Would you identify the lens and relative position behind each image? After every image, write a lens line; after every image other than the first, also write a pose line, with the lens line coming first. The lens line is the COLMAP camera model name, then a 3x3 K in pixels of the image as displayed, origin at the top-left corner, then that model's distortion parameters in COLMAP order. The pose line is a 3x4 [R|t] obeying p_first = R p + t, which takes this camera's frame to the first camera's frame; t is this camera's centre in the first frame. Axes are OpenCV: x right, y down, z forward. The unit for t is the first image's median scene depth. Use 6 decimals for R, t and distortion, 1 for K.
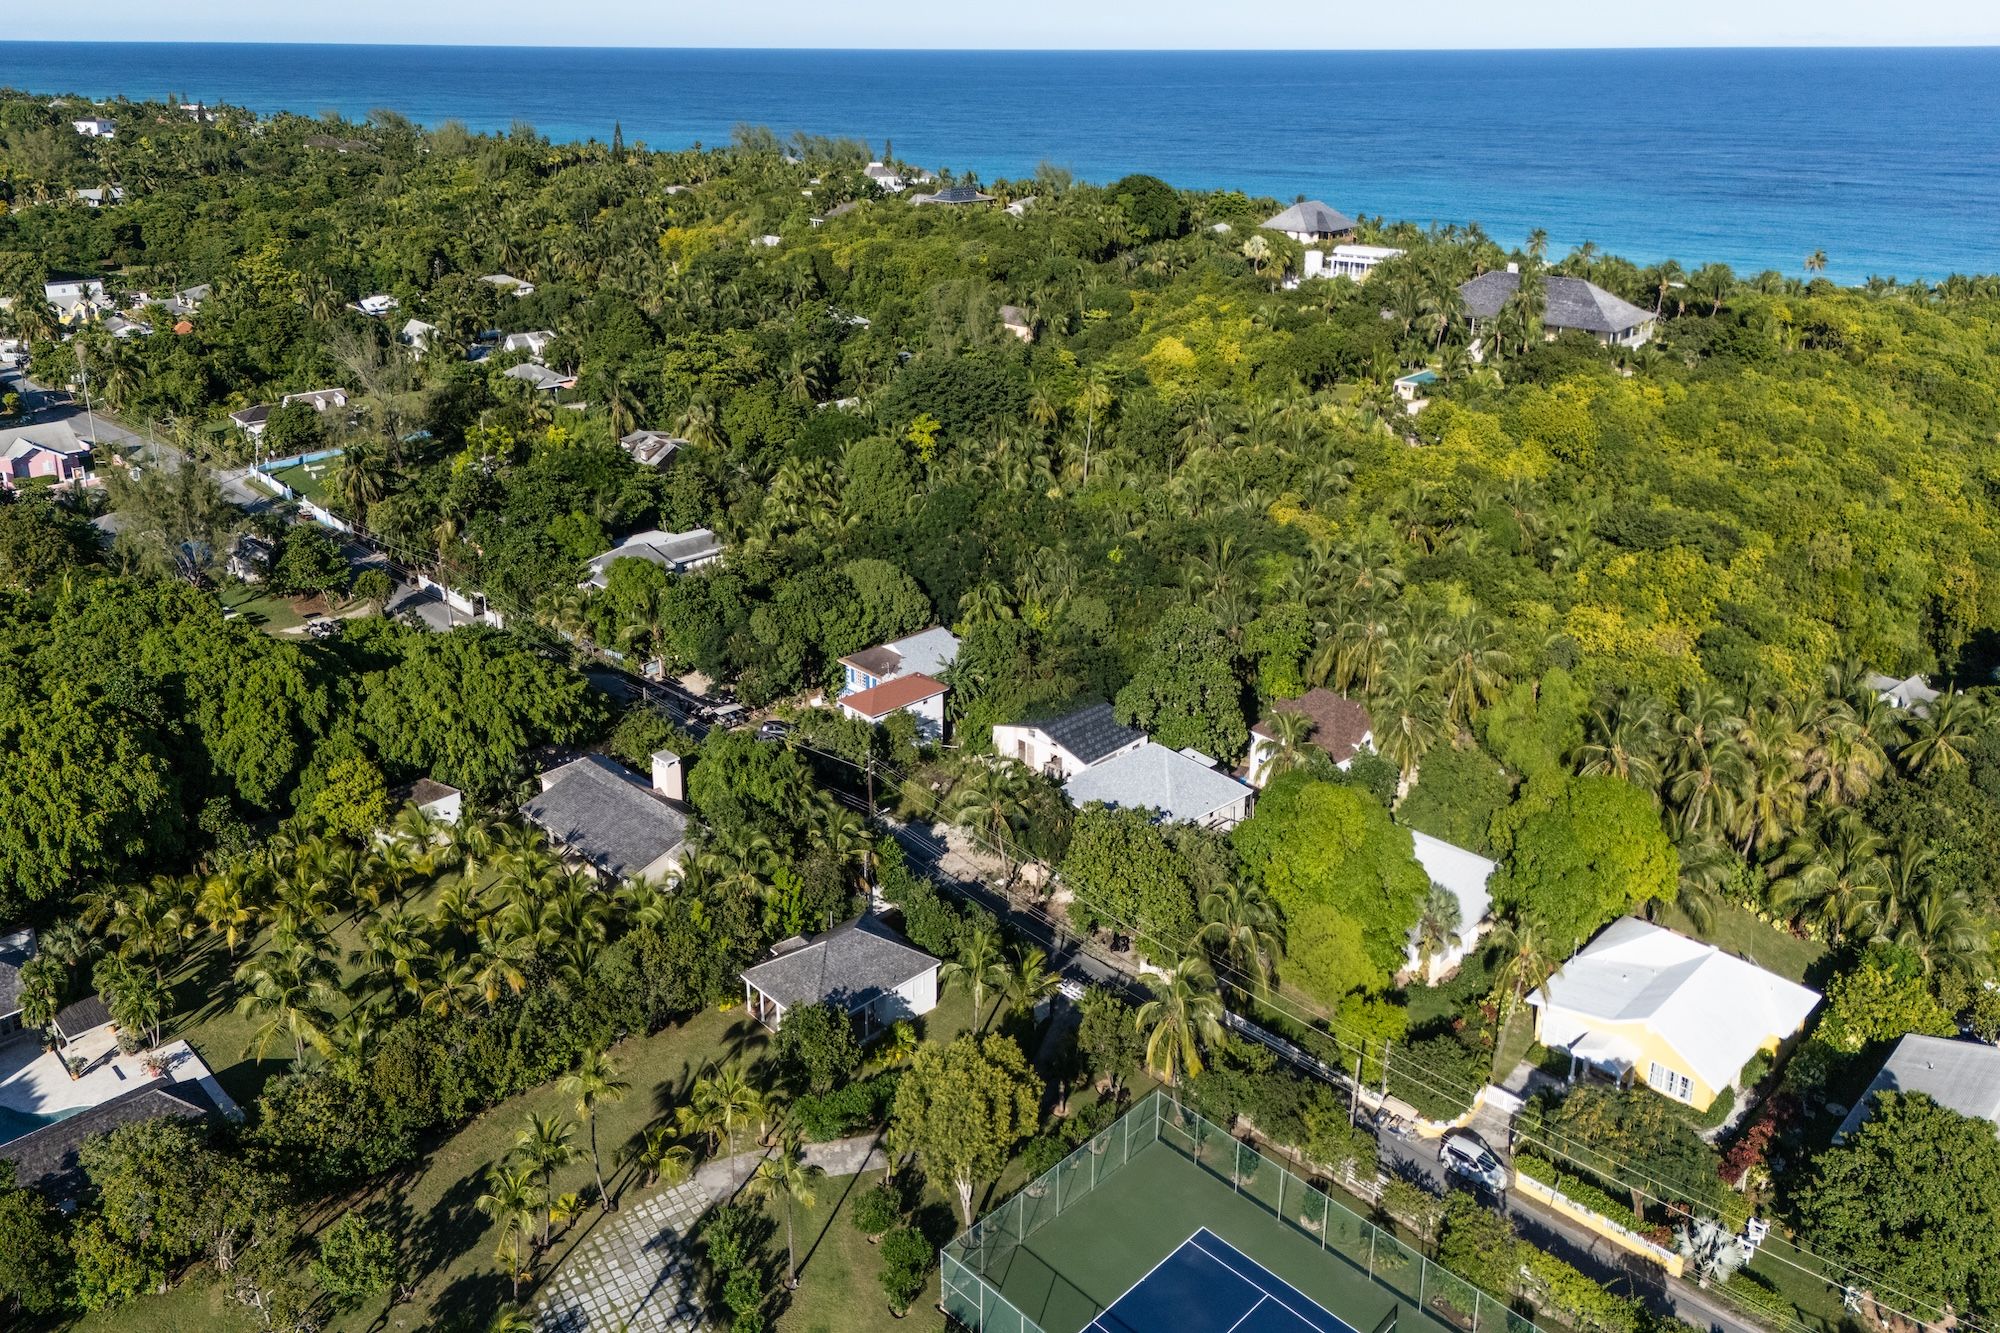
lens RADIAL K [[1431.4, 0, 1004.0], [0, 1431.4, 590.0], [0, 0, 1]] dist [0.069197, -0.079641]
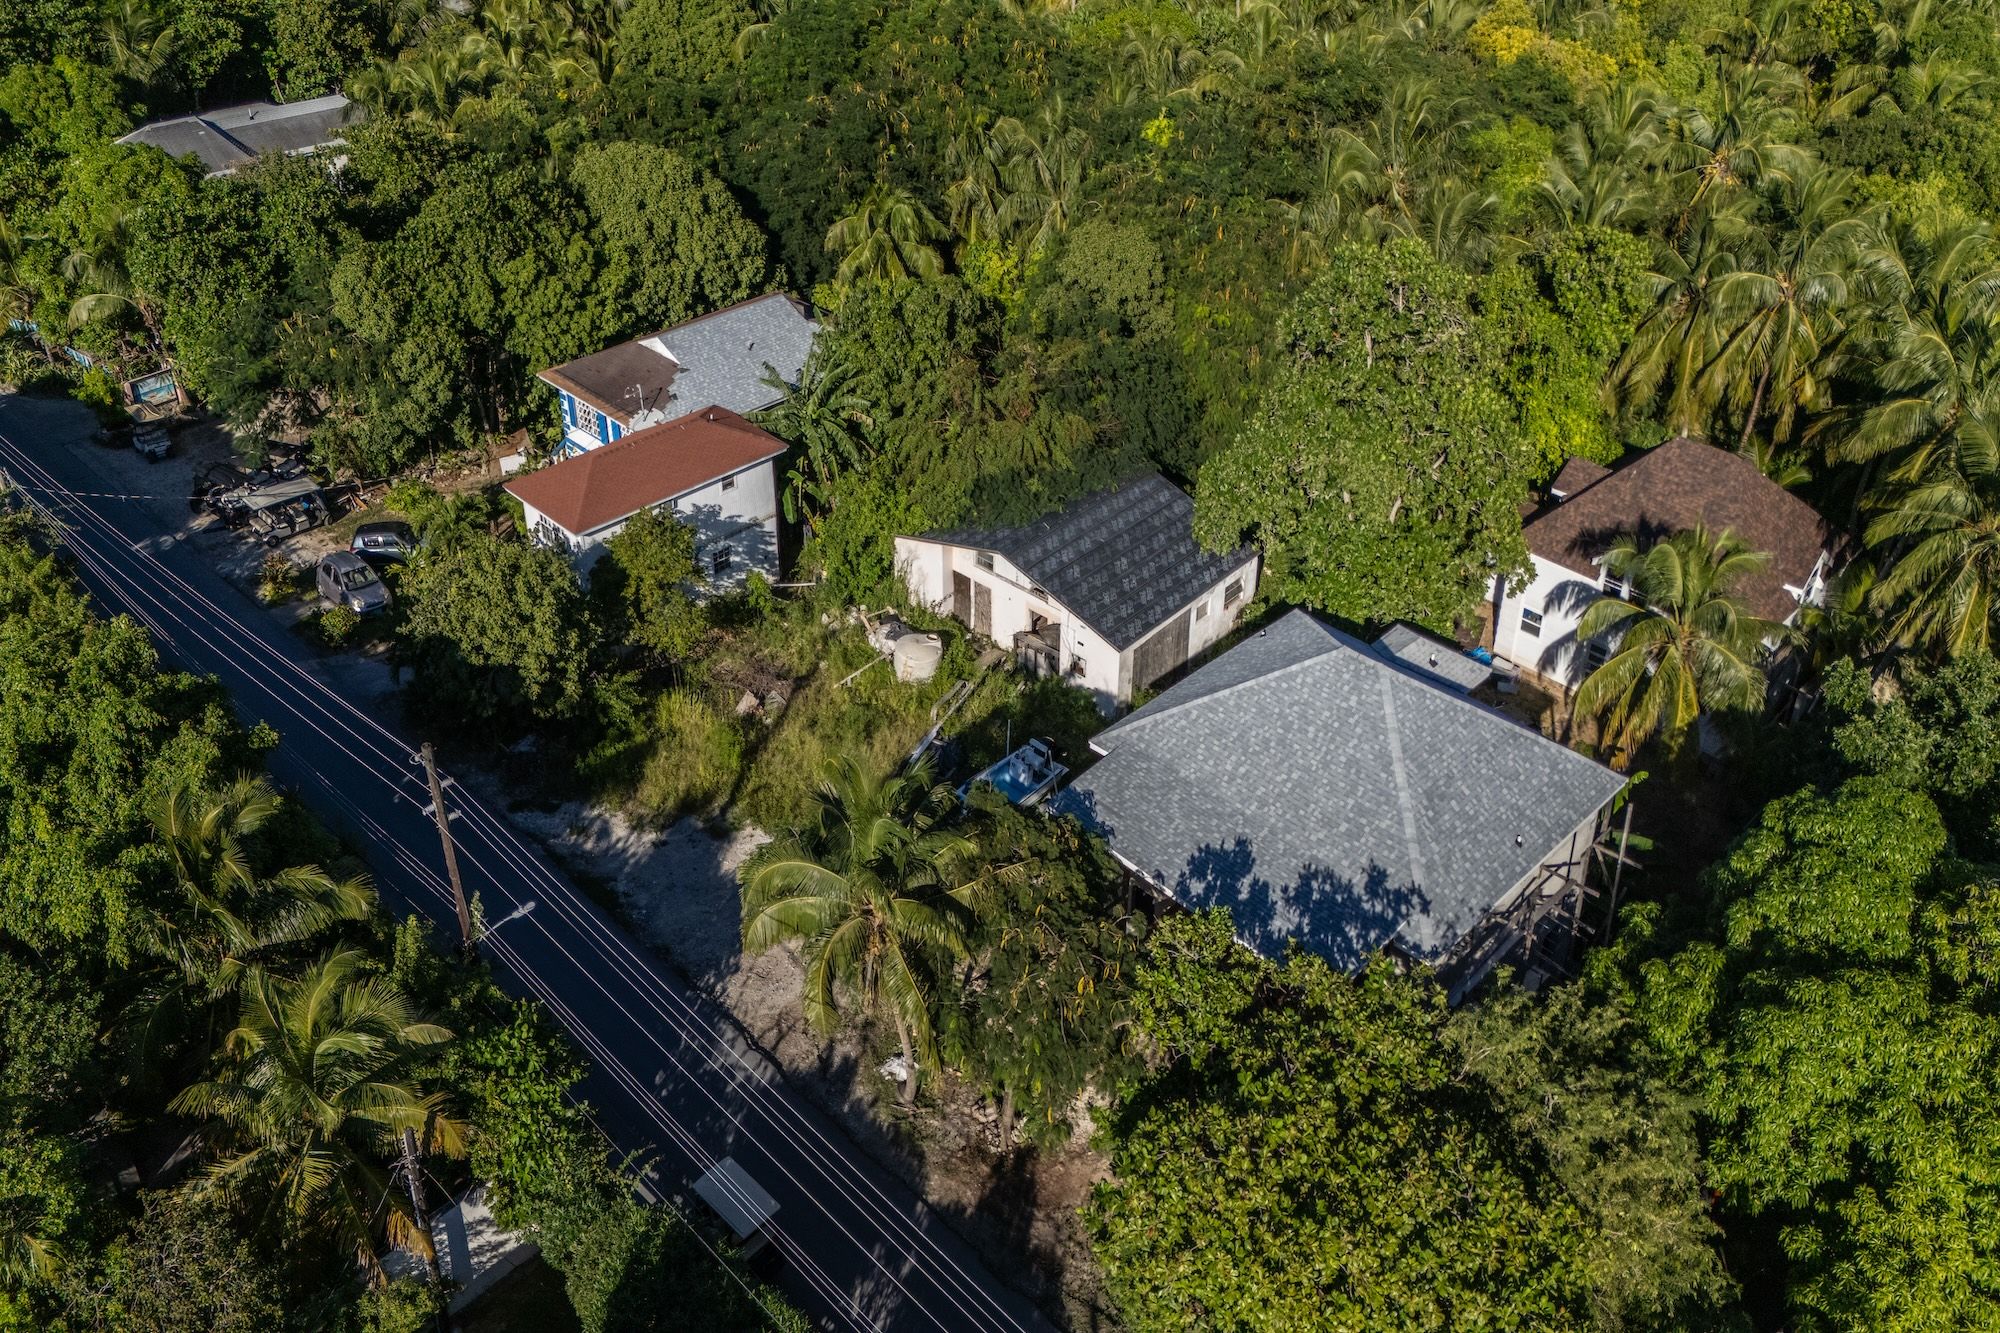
lens RADIAL K [[1431.4, 0, 1004.0], [0, 1431.4, 590.0], [0, 0, 1]] dist [0.069197, -0.079641]
pose [[0.999371, -0.017143, 0.031028, 0.010904], [0.009228, 0.970922, 0.239217, 0.008694], [-0.034227, -0.238780, 0.970470, 0.547285]]
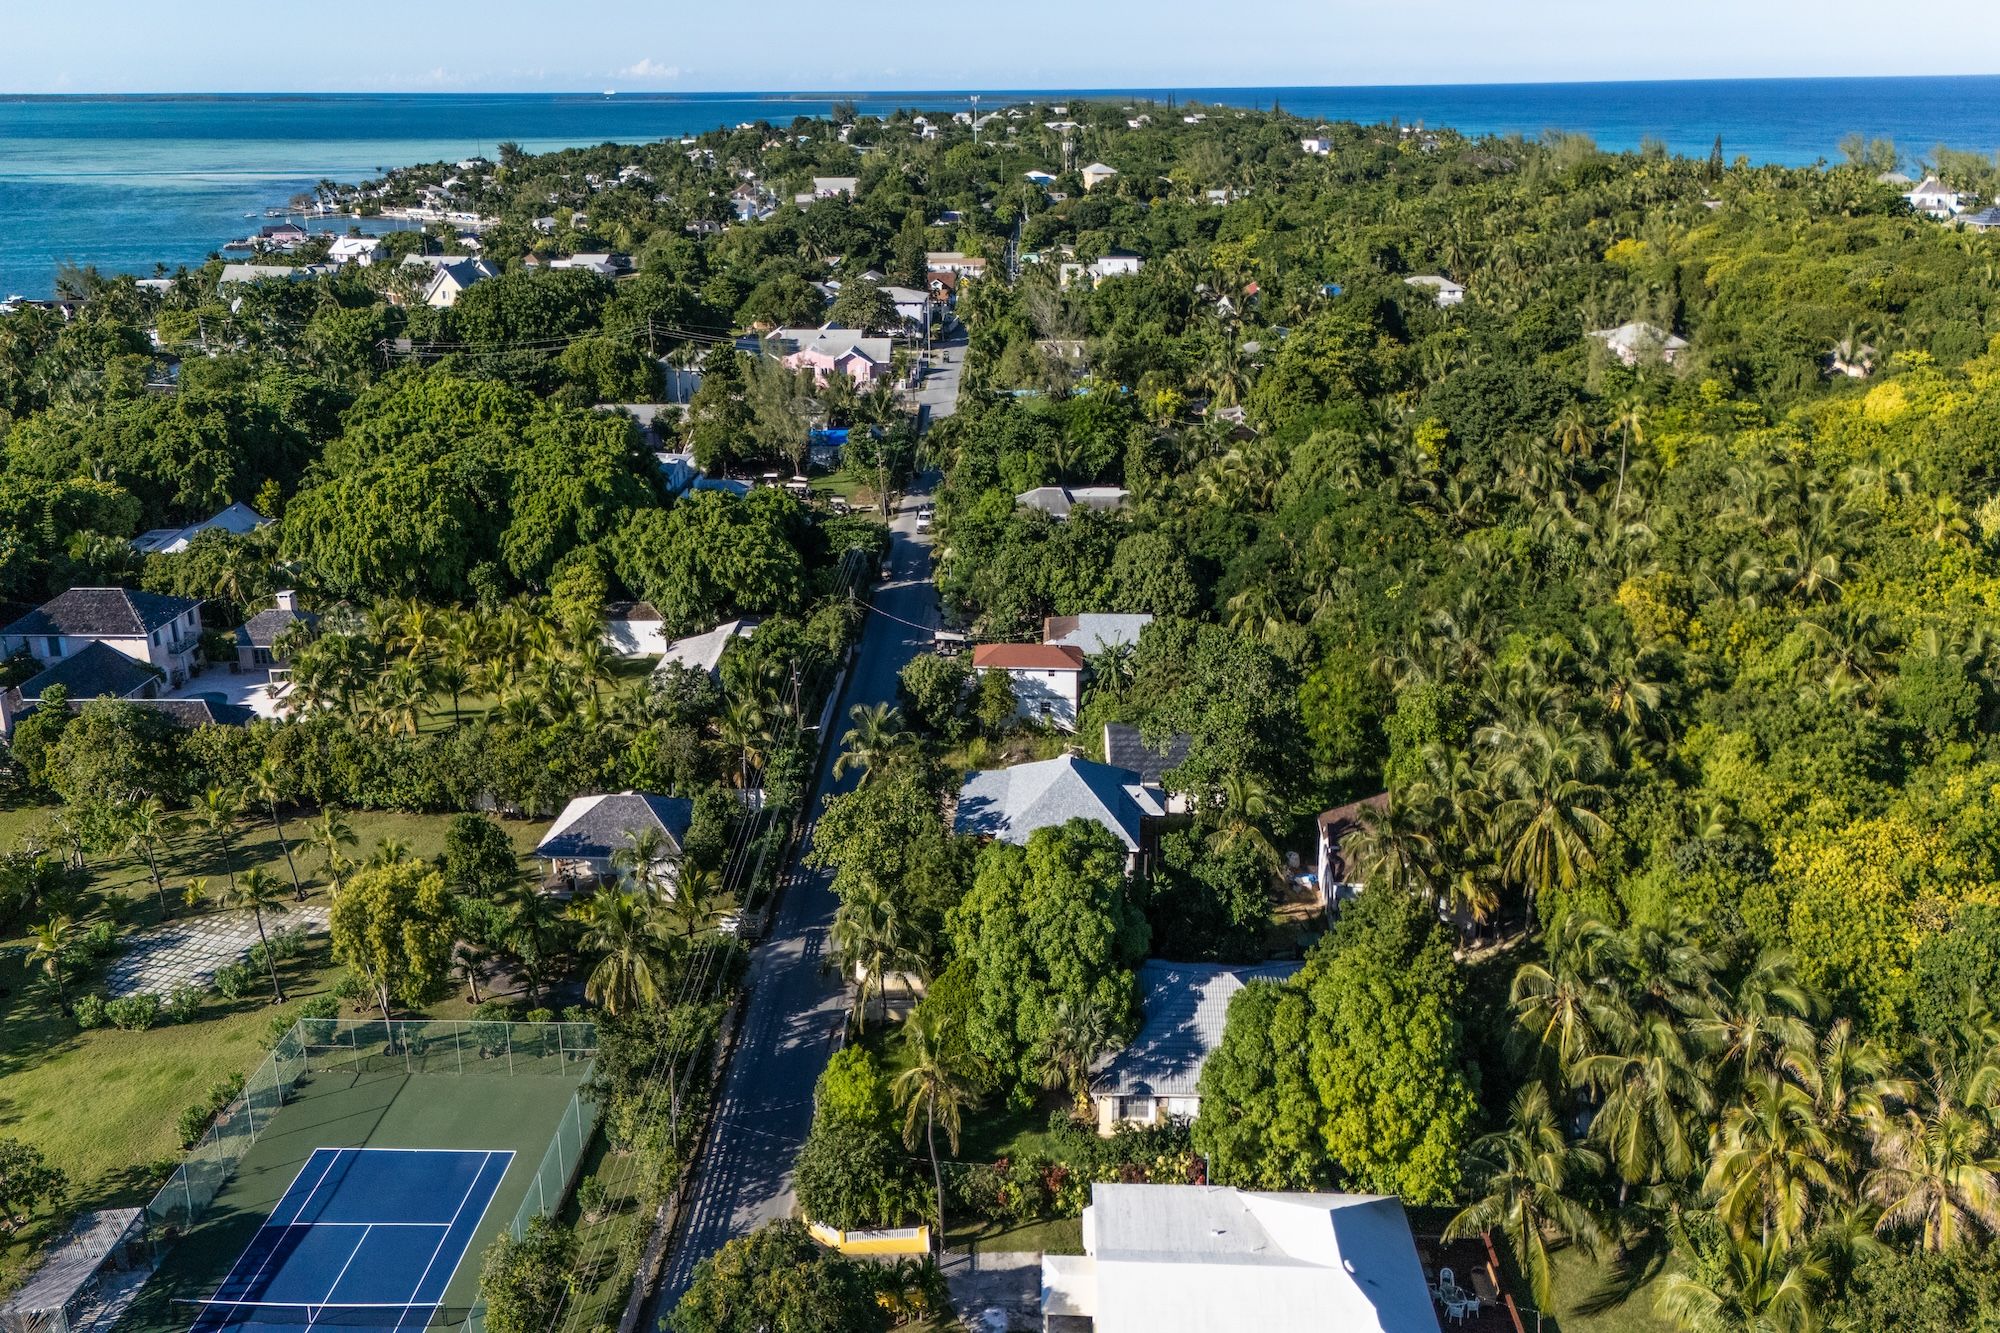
lens RADIAL K [[1369.9, 0, 1000.0], [0, 1369.9, 666.5], [0, 0, 1]] dist [-0.000723, -0.000378]
pose [[0.684583, 0.272957, -0.675900, 0.499525], [-0.242174, 0.959741, 0.142299, -0.045136], [0.687531, 0.066270, 0.723125, 0.294934]]
